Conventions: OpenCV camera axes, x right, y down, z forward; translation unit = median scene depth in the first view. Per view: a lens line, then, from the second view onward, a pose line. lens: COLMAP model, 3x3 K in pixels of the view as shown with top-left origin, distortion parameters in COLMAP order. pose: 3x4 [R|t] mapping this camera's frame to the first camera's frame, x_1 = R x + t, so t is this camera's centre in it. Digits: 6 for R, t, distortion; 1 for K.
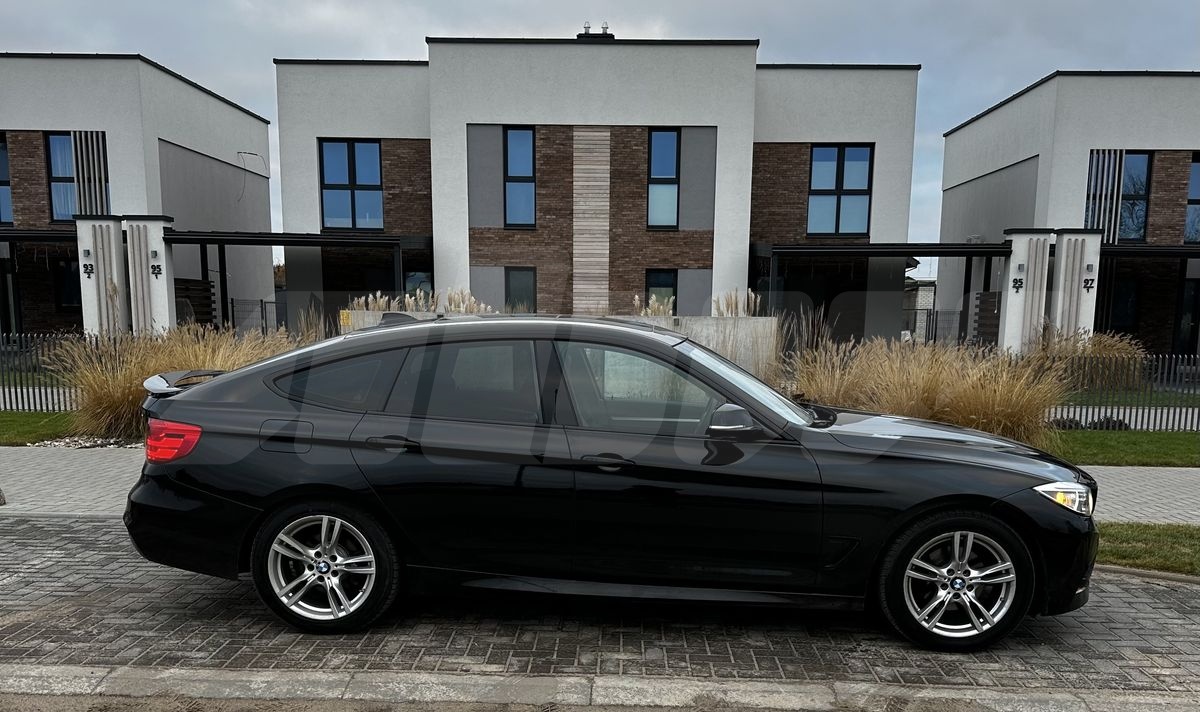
lens RADIAL K [[1197.6, 0, 600.0], [0, 1197.6, 356.0], [0, 0, 1]] dist [0.053897, -0.019415]
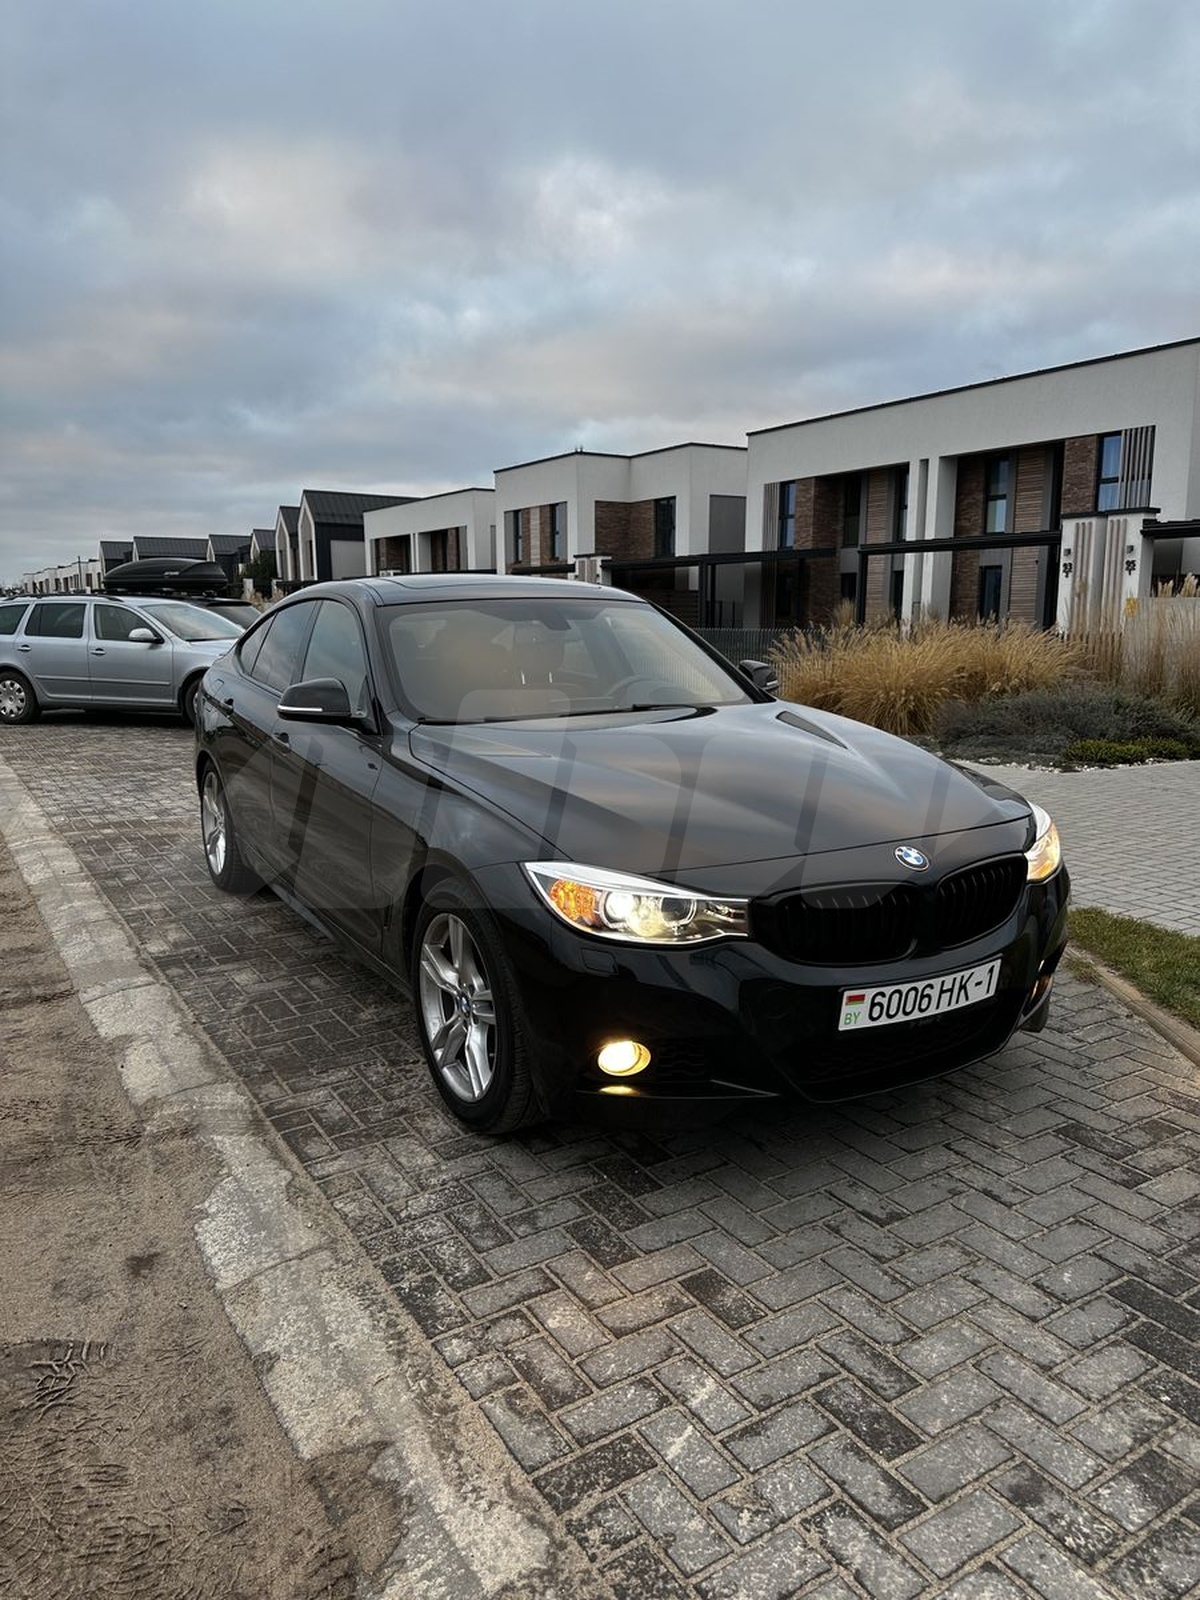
lens RADIAL K [[1105.0, 0, 609.1], [0, 1105.0, 759.8], [0, 0, 1]] dist [0.075508, -0.104633]
pose [[0.542882, 0.104314, -0.833305, 0.165655], [-0.030509, 0.994050, 0.104560, 0.001841], [0.839255, -0.031340, 0.542835, 0.164756]]
